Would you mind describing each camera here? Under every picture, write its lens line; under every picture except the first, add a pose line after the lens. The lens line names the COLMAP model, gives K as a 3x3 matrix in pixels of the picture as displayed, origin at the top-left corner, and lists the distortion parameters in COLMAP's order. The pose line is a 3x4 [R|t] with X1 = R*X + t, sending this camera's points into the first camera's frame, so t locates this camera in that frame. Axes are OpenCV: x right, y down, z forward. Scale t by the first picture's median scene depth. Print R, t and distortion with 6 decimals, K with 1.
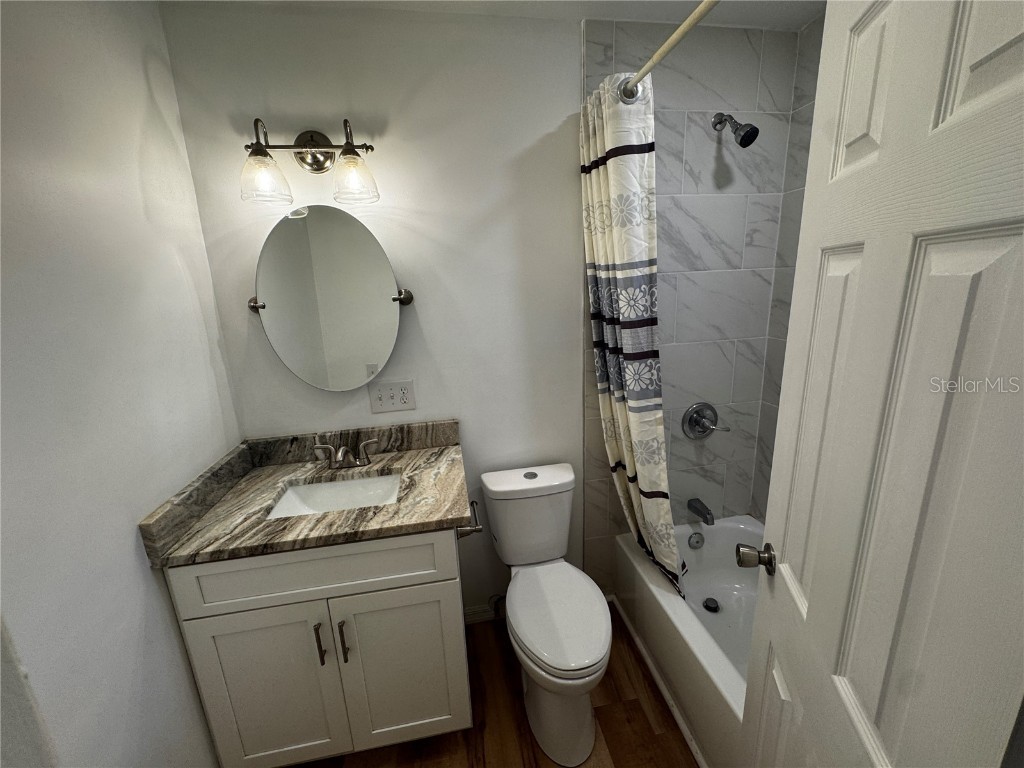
lens RADIAL K [[409.3, 0, 515.1], [0, 409.3, 380.7], [0, 0, 1]] dist [0.000910, 0.000380]
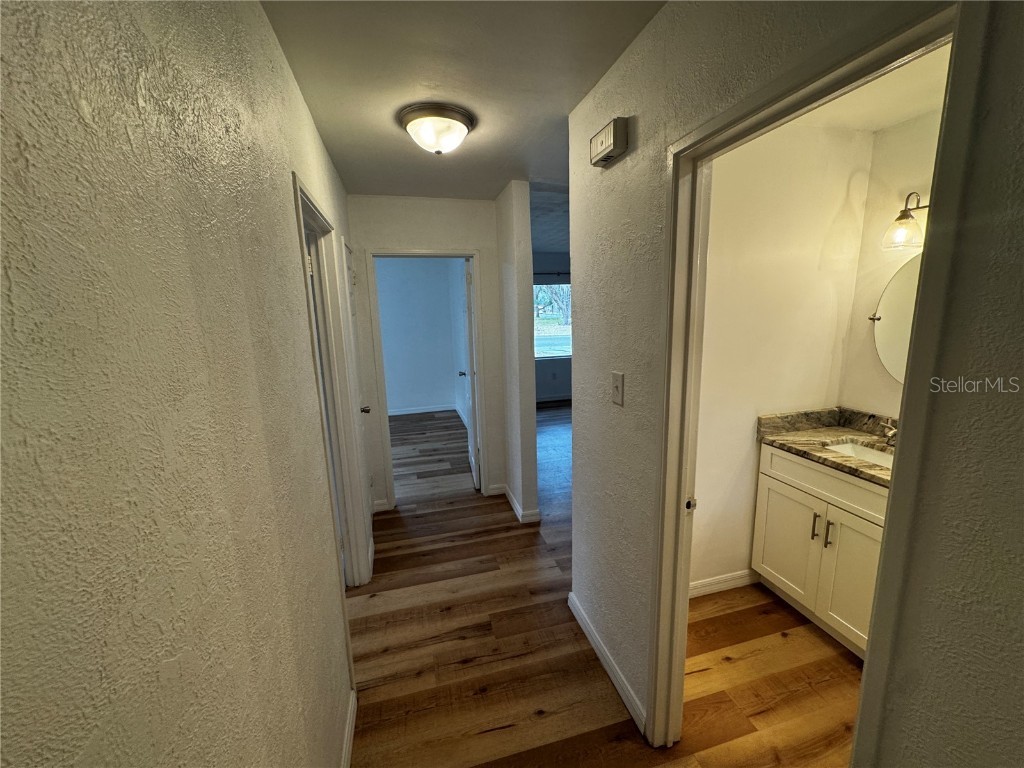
lens RADIAL K [[409.3, 0, 515.1], [0, 409.3, 380.7], [0, 0, 1]] dist [0.000910, 0.000380]
pose [[0.093406, 0.210347, -0.973154, 0.850243], [-0.212230, 0.959170, 0.186954, 0.036123], [0.972745, 0.189070, 0.134234, -0.471831]]
